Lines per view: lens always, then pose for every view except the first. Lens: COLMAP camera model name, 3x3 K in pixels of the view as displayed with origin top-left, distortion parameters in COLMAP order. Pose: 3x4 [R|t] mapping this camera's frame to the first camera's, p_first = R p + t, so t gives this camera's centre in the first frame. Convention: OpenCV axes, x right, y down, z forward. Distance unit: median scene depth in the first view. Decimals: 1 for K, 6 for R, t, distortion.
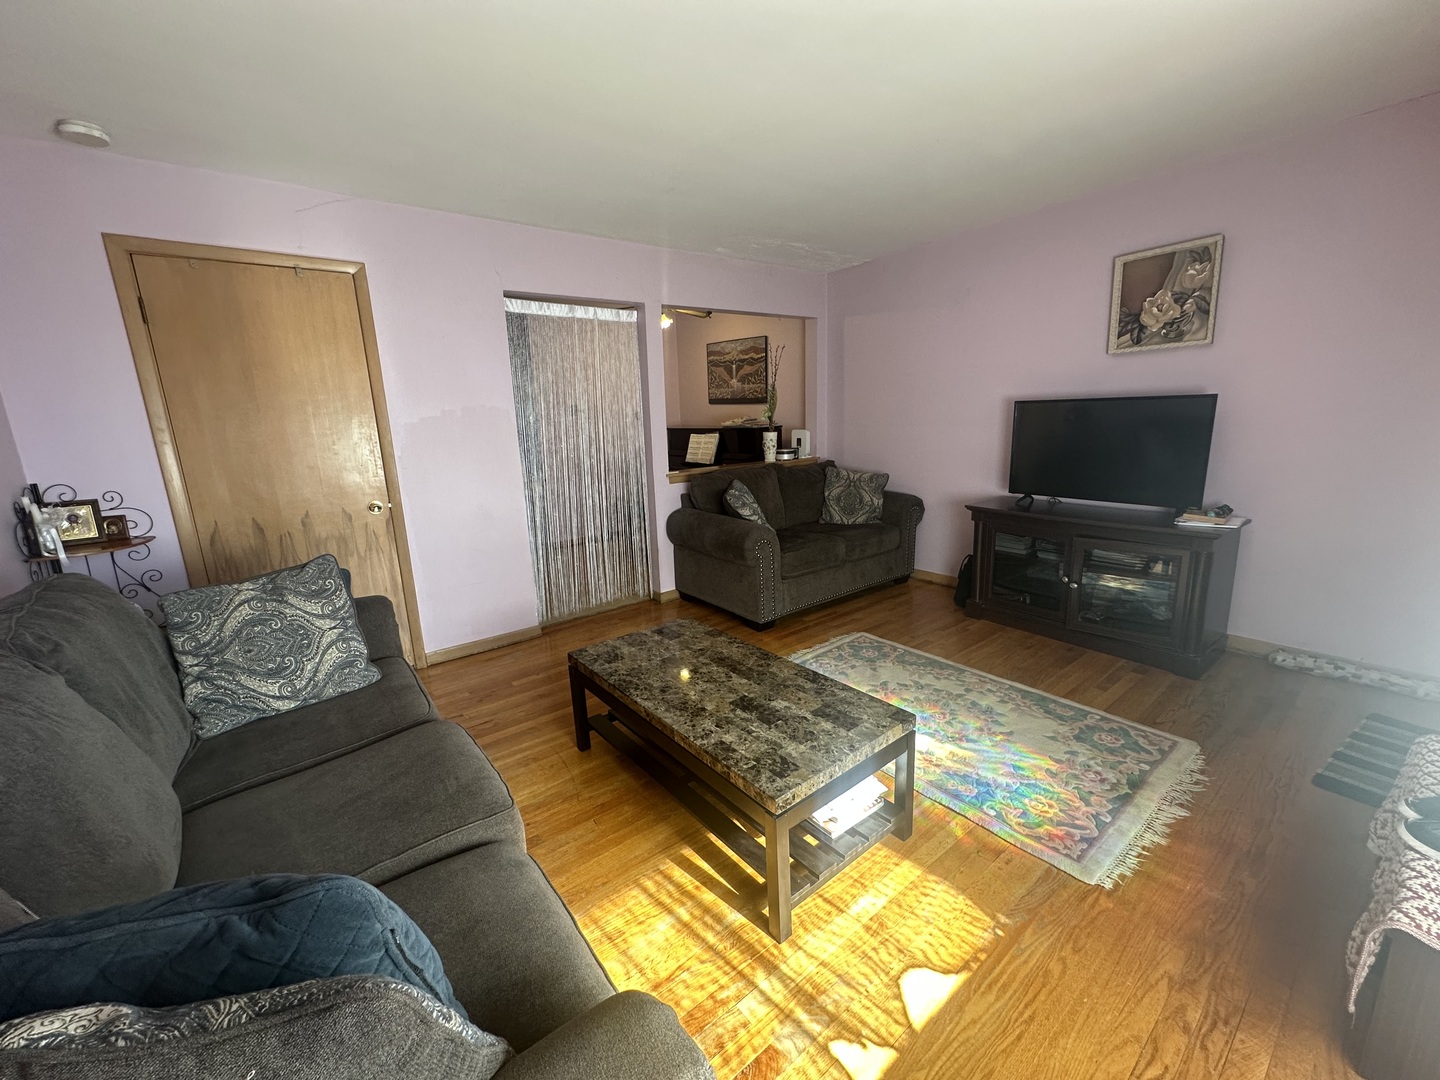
lens RADIAL K [[576.7, 0, 724.2], [0, 576.7, 534.0], [0, 0, 1]] dist [-0.001433, 0.000870]
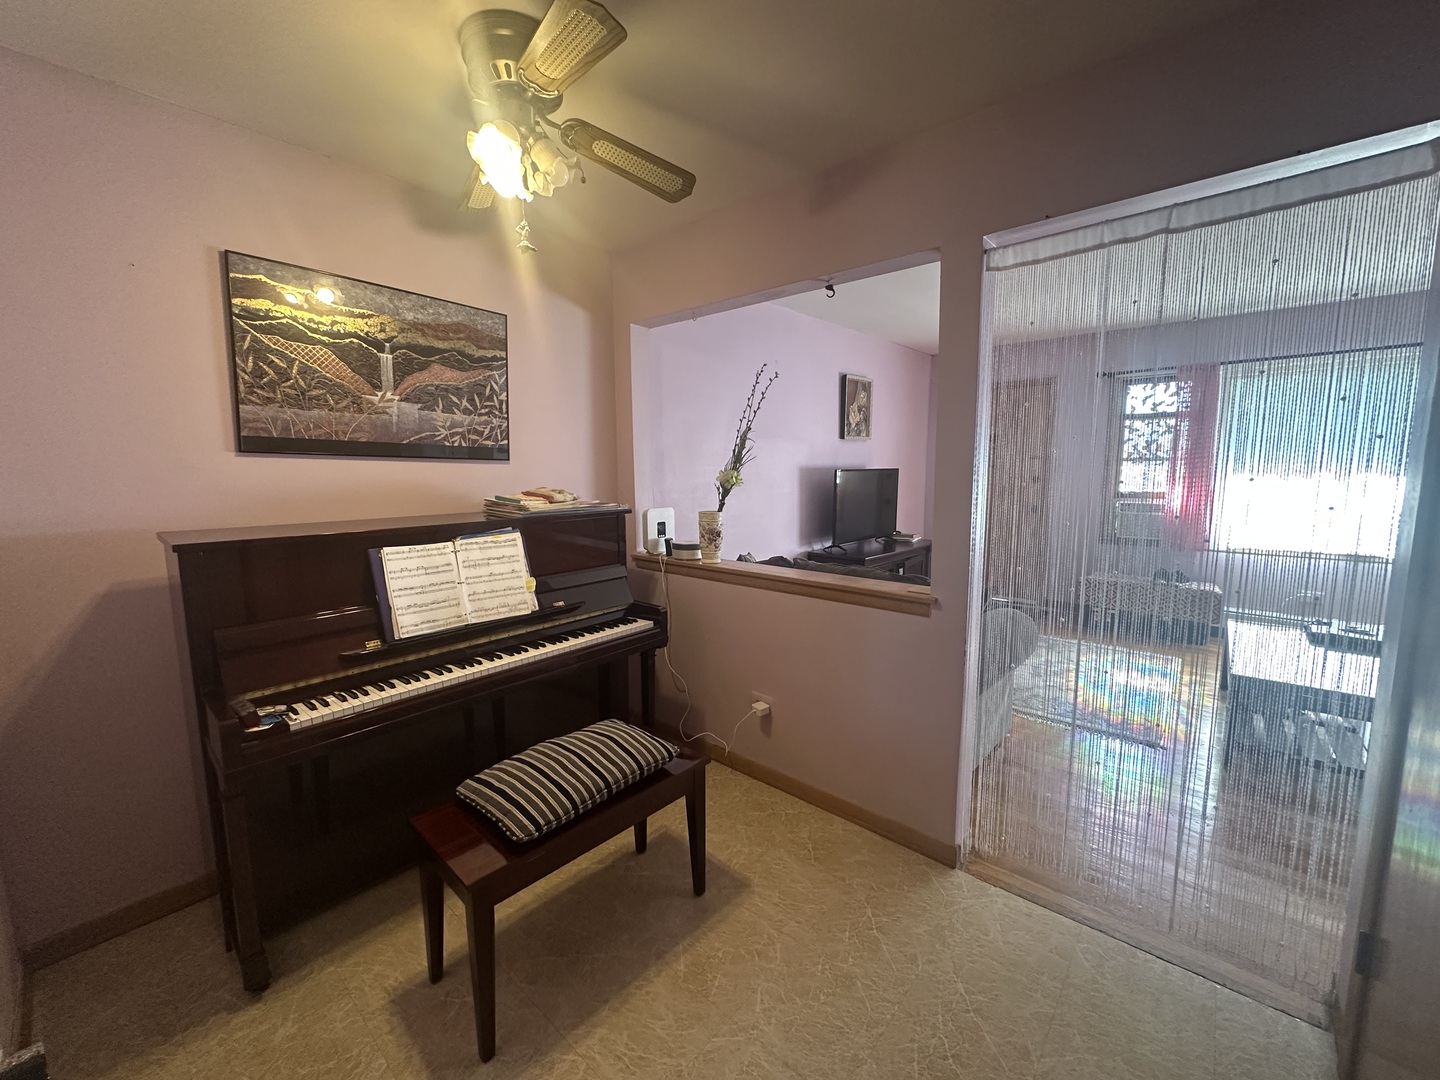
lens RADIAL K [[576.7, 0, 722.6], [0, 576.7, 536.2], [0, 0, 1]] dist [-0.001433, 0.000870]
pose [[-0.178783, -0.089747, 0.979787, -0.402993], [0.210958, 0.969175, 0.127269, -0.186710], [-0.961006, 0.229448, -0.154339, 0.900879]]
